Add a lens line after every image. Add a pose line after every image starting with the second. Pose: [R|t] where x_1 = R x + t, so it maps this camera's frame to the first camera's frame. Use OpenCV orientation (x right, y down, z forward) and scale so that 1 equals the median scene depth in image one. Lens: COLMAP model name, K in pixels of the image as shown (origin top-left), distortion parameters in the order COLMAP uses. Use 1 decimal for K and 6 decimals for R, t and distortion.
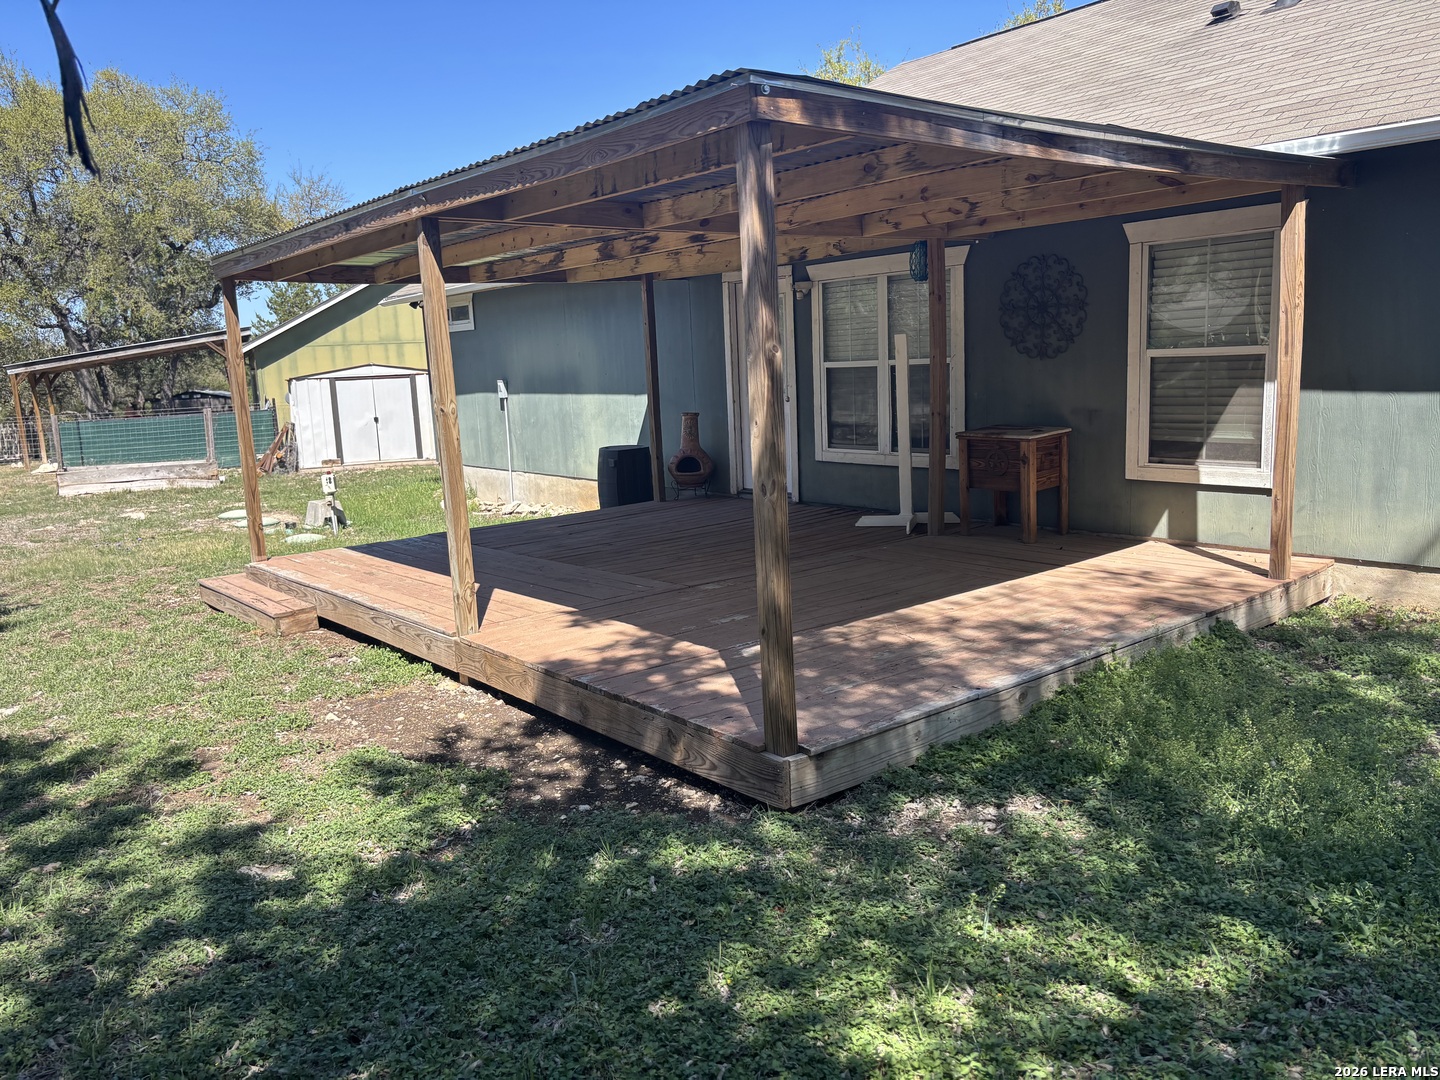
lens RADIAL K [[1090.0, 0, 726.0], [0, 1090.0, 535.5], [0, 0, 1]] dist [0.063882, -0.072878]
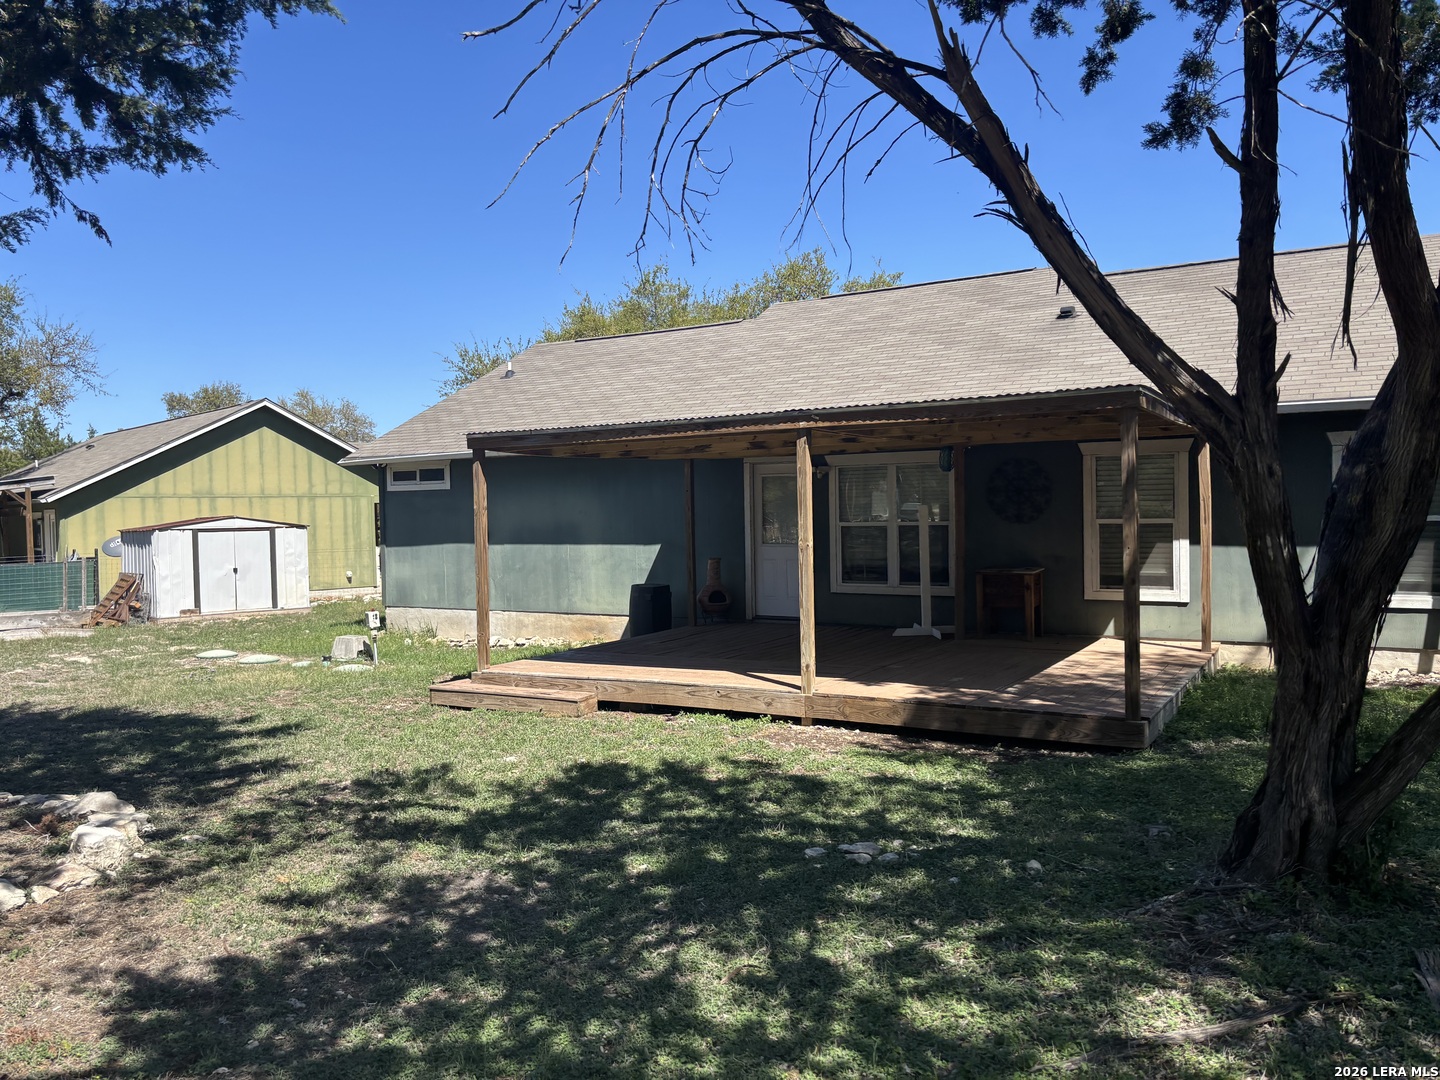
lens RADIAL K [[1090.0, 0, 711.1], [0, 1090.0, 539.2], [0, 0, 1]] dist [0.063882, -0.072878]
pose [[0.940714, 0.017416, 0.338754, -0.538710], [0.032342, 0.989526, -0.140687, 0.053939], [-0.337656, 0.143302, 0.930297, -0.241424]]
